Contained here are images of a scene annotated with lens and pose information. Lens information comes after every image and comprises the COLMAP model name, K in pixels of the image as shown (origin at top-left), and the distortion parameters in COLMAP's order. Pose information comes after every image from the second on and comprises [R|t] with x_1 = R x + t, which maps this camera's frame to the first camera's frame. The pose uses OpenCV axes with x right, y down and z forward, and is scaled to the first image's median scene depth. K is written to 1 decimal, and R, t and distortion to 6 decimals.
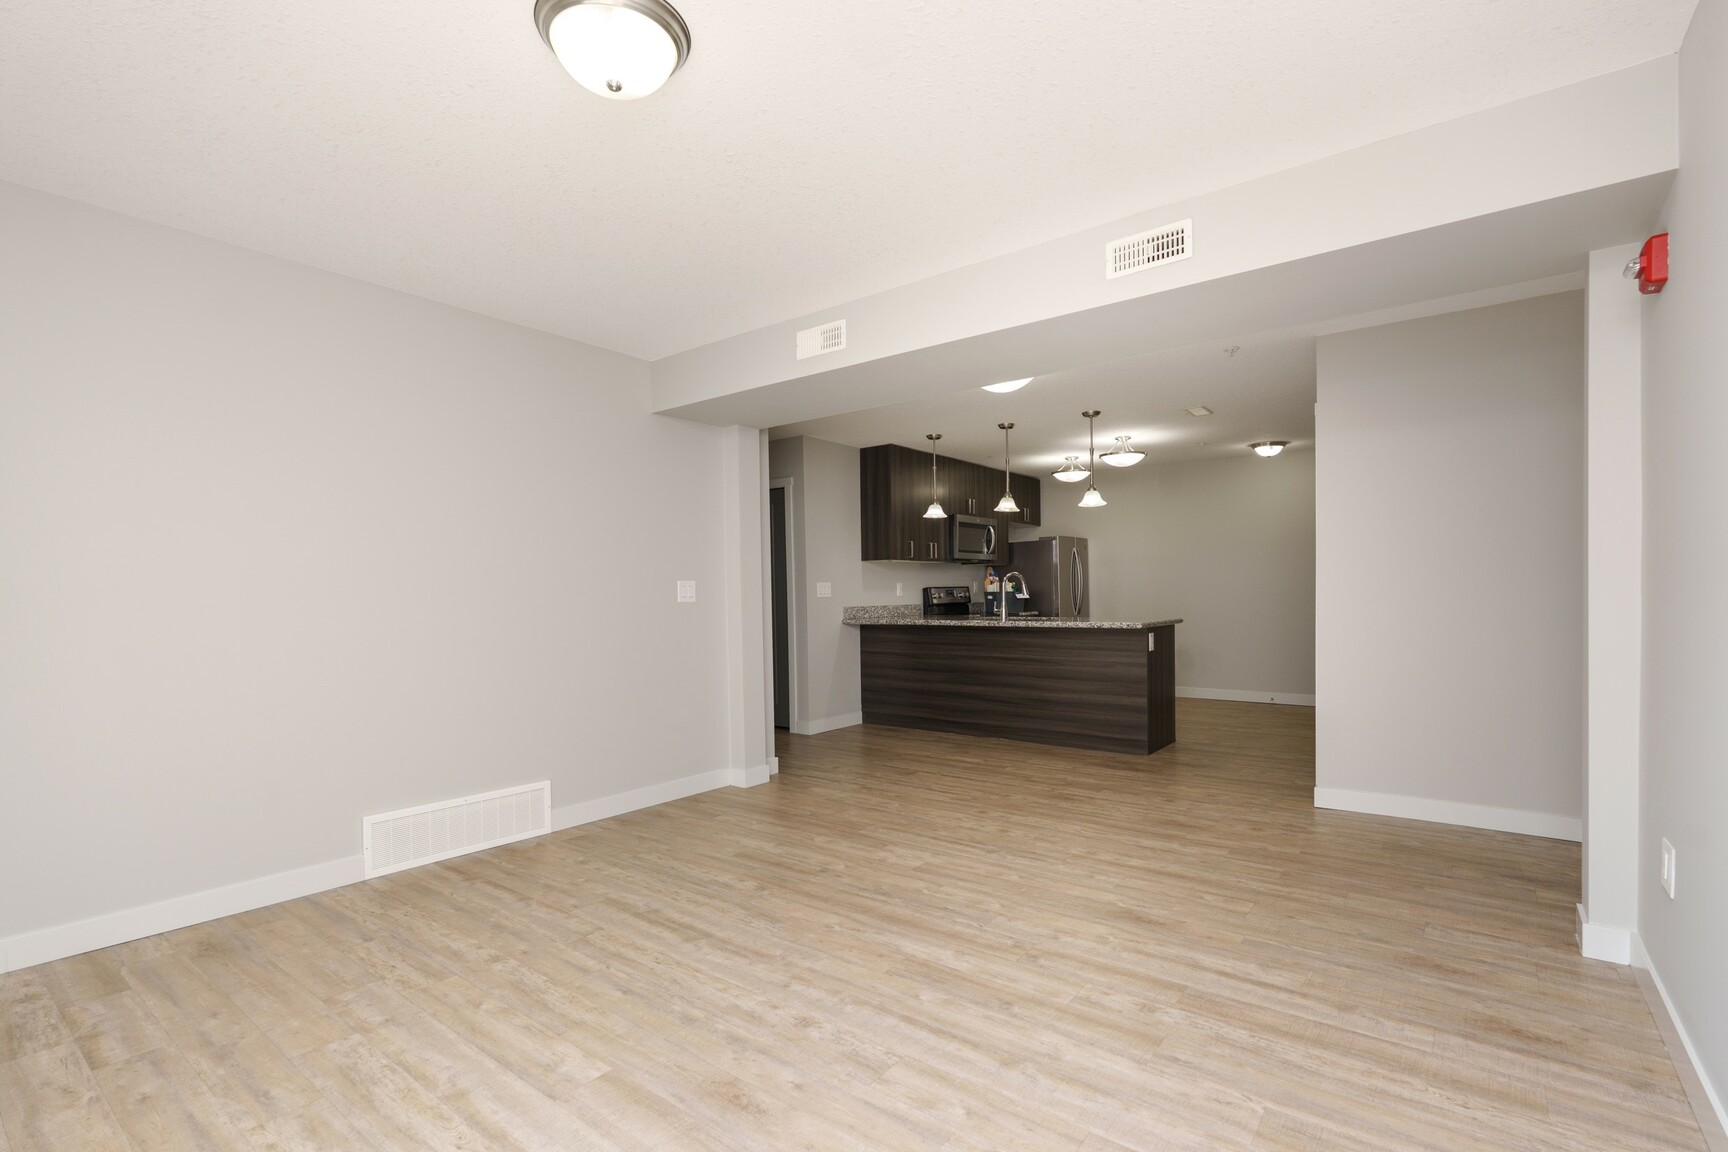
lens RADIAL K [[772.1, 0, 857.2], [0, 772.1, 582.5], [0, 0, 1]] dist [0.000135, 0.000337]
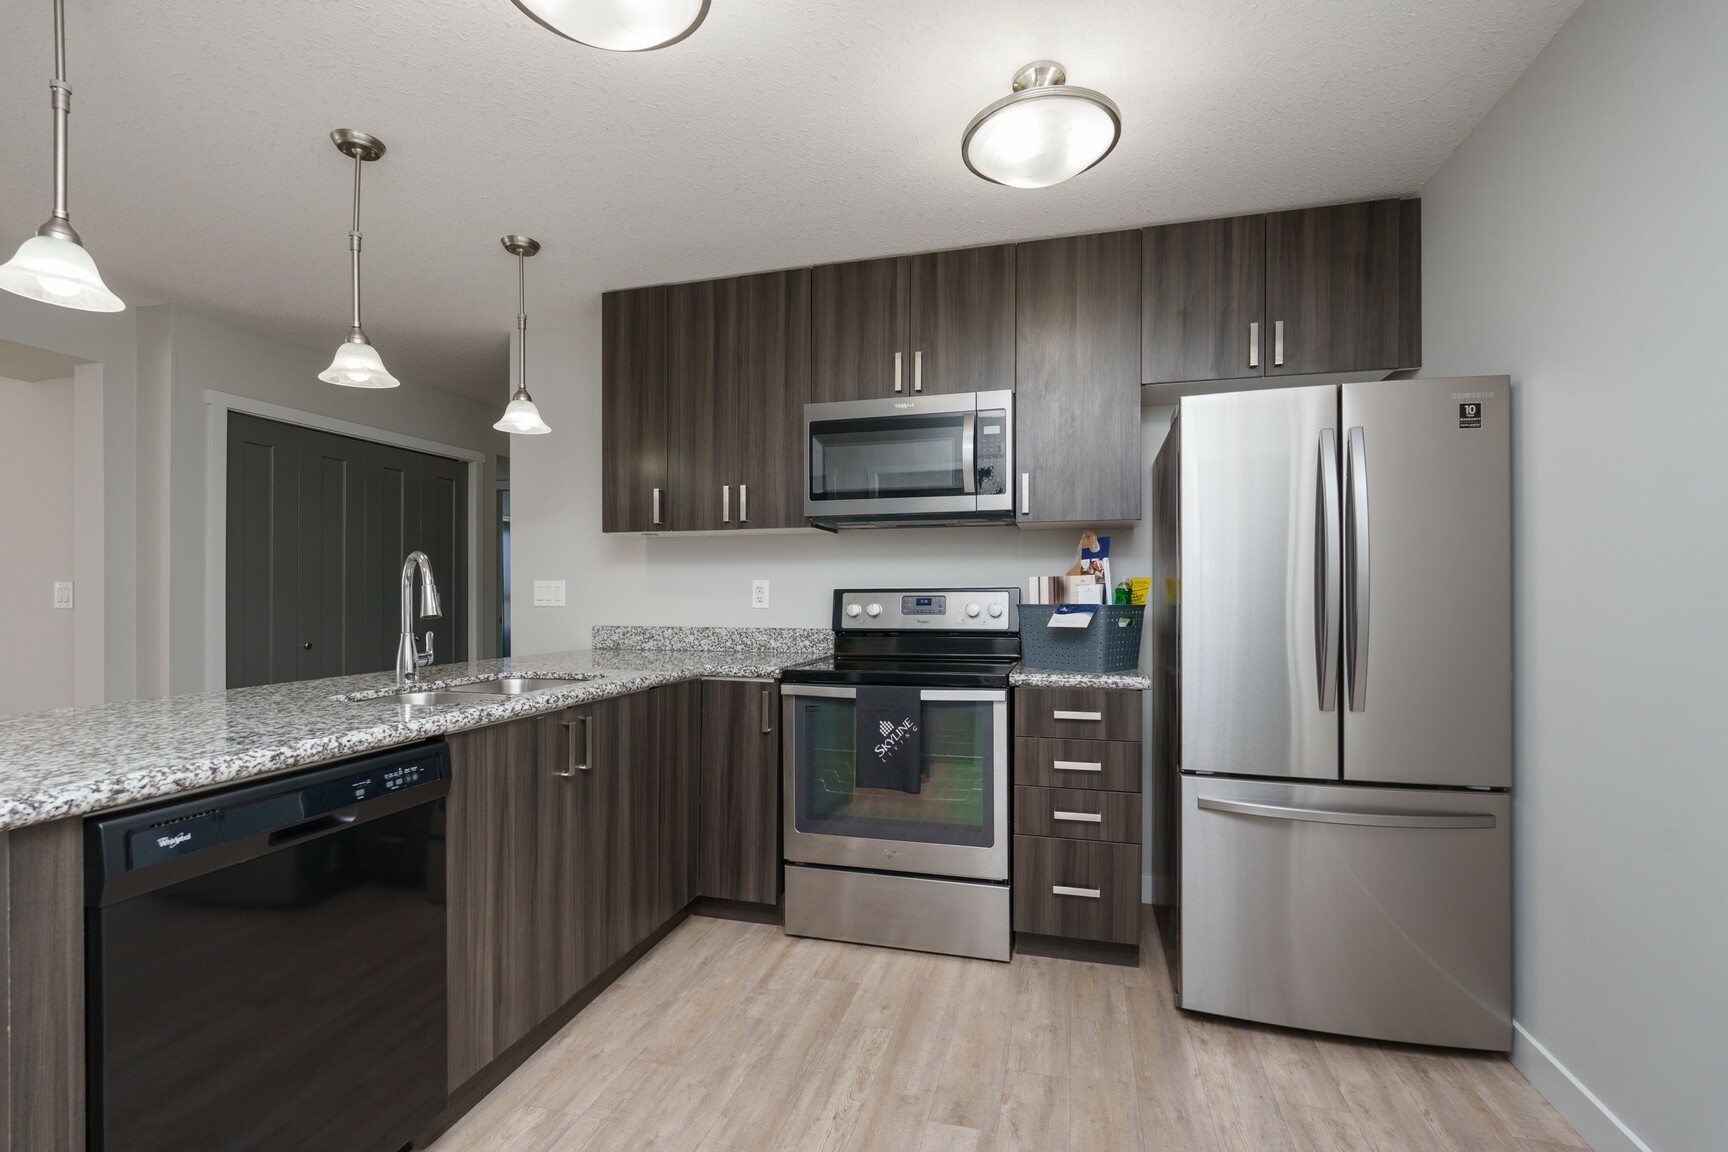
lens RADIAL K [[774.5, 0, 861.4], [0, 774.5, 598.1], [0, 0, 1]] dist [-0.002594, 0.000000]
pose [[0.387558, 0.018332, -0.921663, 1.239659], [0.007792, 0.999701, 0.023160, 0.003439], [0.921812, -0.016158, 0.387300, 2.174438]]
